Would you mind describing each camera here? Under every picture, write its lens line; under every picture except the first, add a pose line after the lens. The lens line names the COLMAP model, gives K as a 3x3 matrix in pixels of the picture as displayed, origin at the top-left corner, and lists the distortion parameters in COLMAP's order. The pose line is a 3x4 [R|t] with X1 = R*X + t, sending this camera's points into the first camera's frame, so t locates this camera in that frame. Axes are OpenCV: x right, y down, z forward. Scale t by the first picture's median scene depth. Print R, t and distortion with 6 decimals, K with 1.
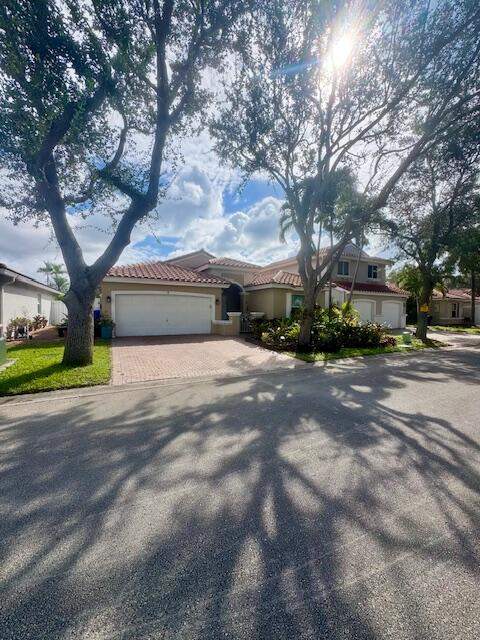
lens RADIAL K [[254.4, 0, 240.0], [0, 254.4, 320.0], [0, 0, 1]] dist [0.000427, 0.000263]
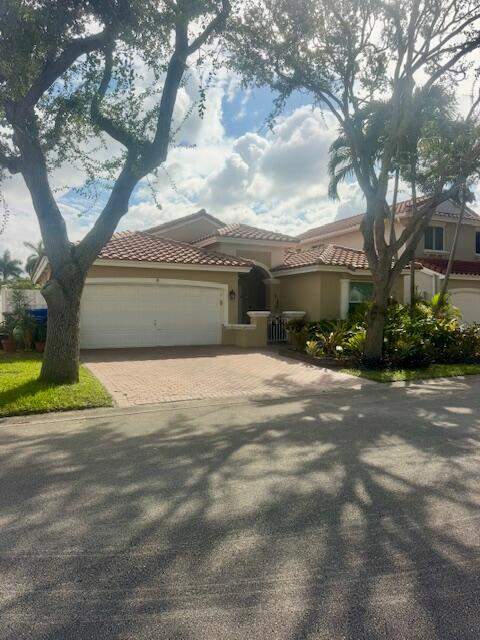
lens RADIAL K [[449.5, 0, 236.7], [0, 449.5, 320.8], [0, 0, 1]] dist [0.085410, -0.120499]
pose [[0.999645, -0.006520, -0.025843, -0.065413], [0.006172, 0.999890, -0.013519, 0.012910], [0.025929, 0.013355, 0.999575, -0.169379]]
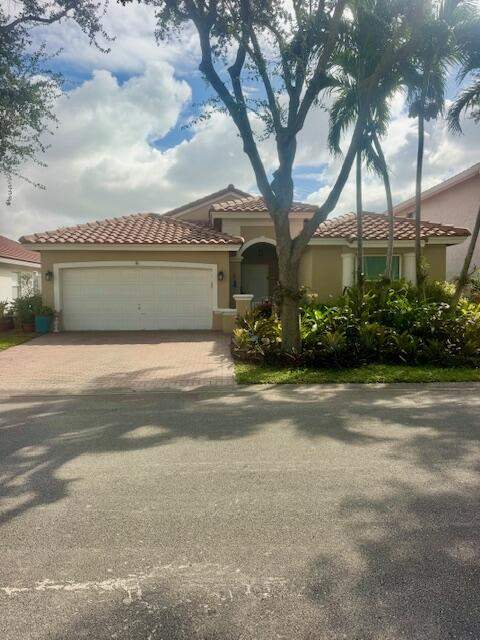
lens RADIAL K [[449.5, 0, 236.7], [0, 449.5, 320.8], [0, 0, 1]] dist [0.085410, -0.120499]
pose [[0.906442, 0.012754, -0.422137, 0.513652], [-0.003224, 0.999724, 0.023282, 0.009203], [0.422318, -0.019743, 0.906233, 0.116672]]
